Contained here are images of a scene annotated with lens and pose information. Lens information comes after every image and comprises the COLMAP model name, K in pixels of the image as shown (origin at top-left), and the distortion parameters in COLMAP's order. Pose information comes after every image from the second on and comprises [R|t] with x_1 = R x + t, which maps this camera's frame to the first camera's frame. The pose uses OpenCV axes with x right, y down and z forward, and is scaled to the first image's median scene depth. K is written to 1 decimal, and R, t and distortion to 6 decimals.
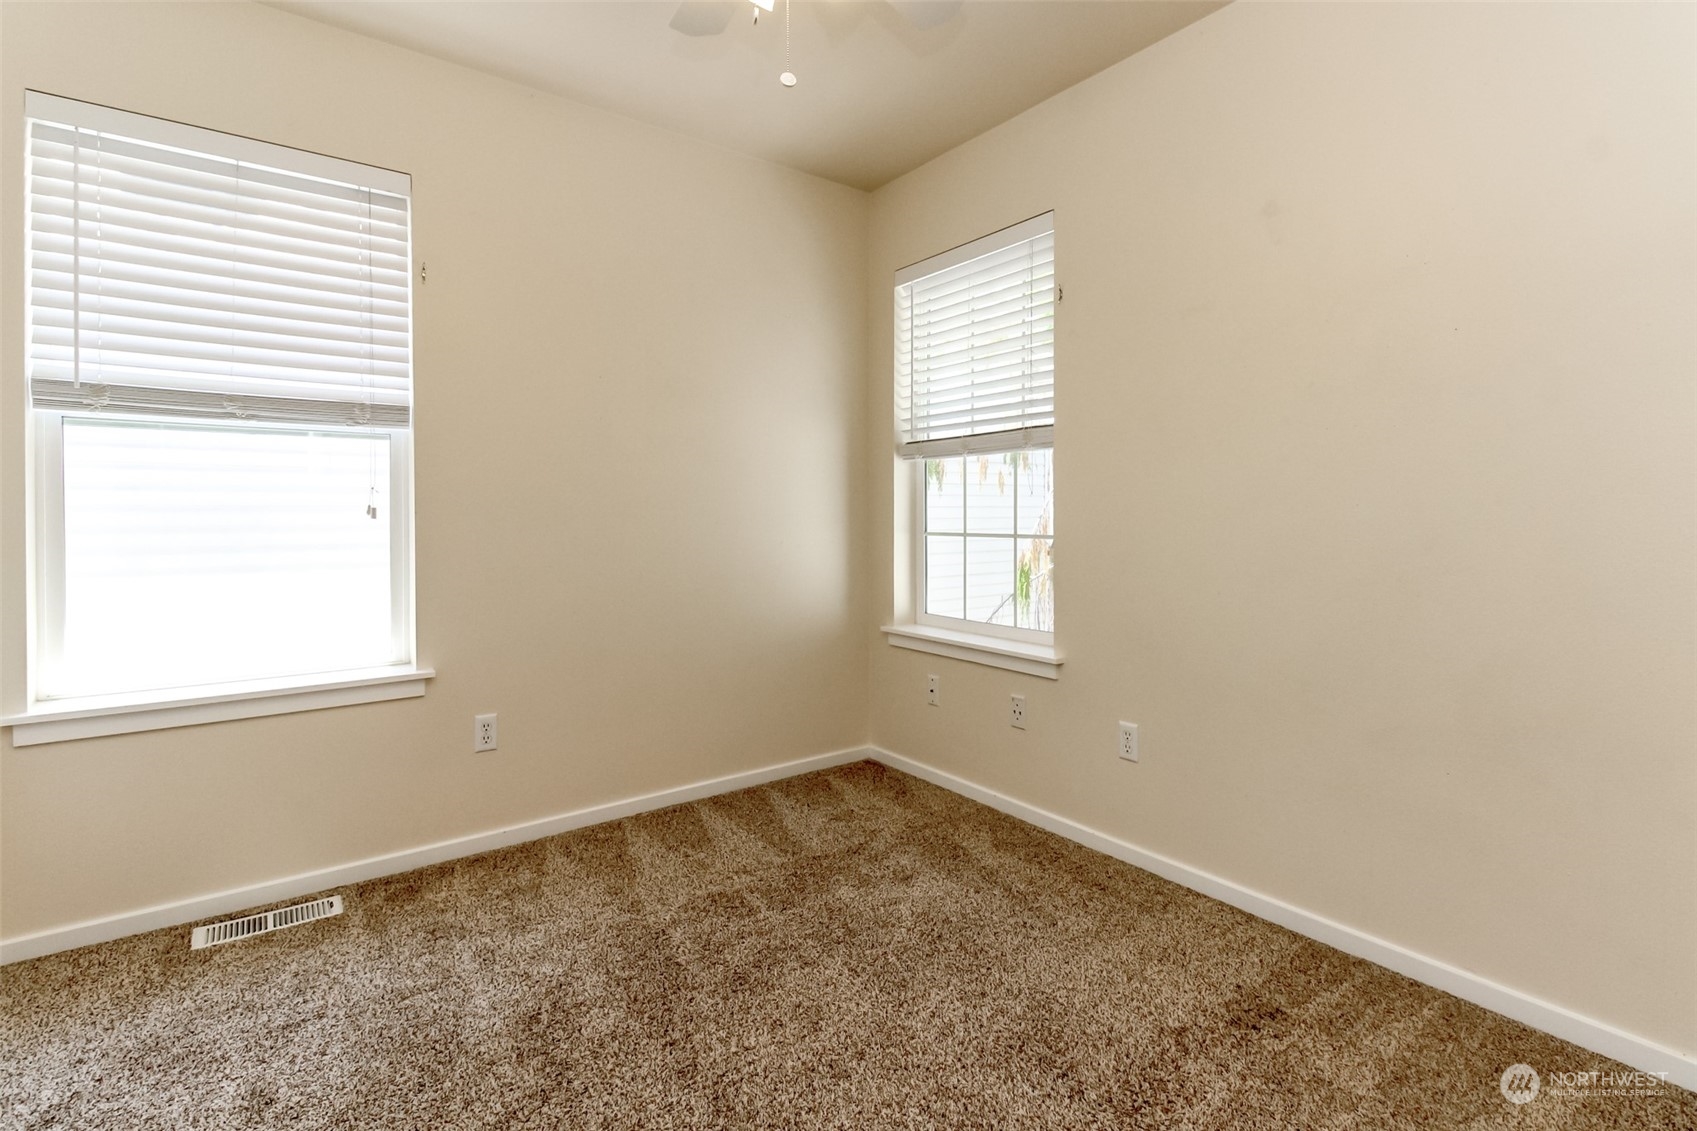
lens RADIAL K [[774.1, 0, 844.8], [0, 774.1, 543.5], [0, 0, 1]] dist [0.020375, -0.013942]
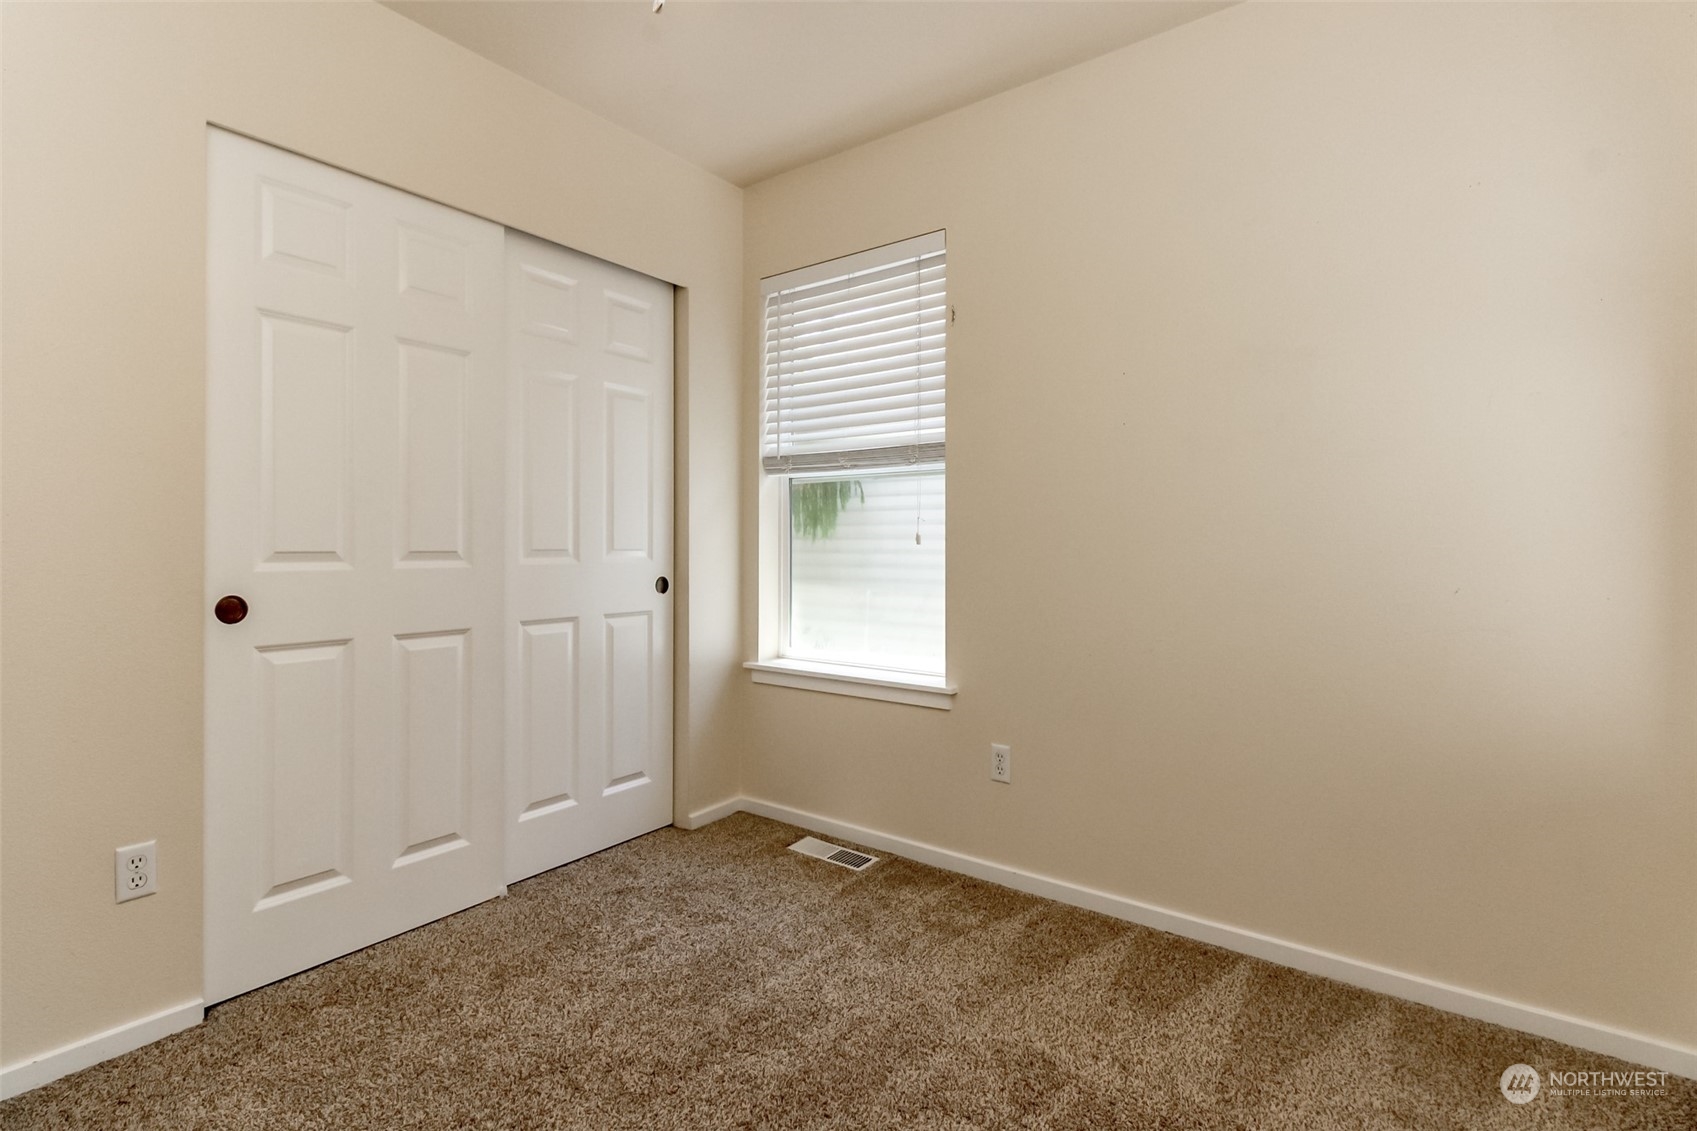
lens RADIAL K [[780.5, 0, 848.7], [0, 780.5, 557.6], [0, 0, 1]] dist [0.021718, -0.014623]
pose [[0.289836, 0.020264, -0.956862, 0.491374], [-0.036527, 0.999282, 0.010098, -0.021905], [0.956379, 0.032025, 0.290368, 0.607375]]
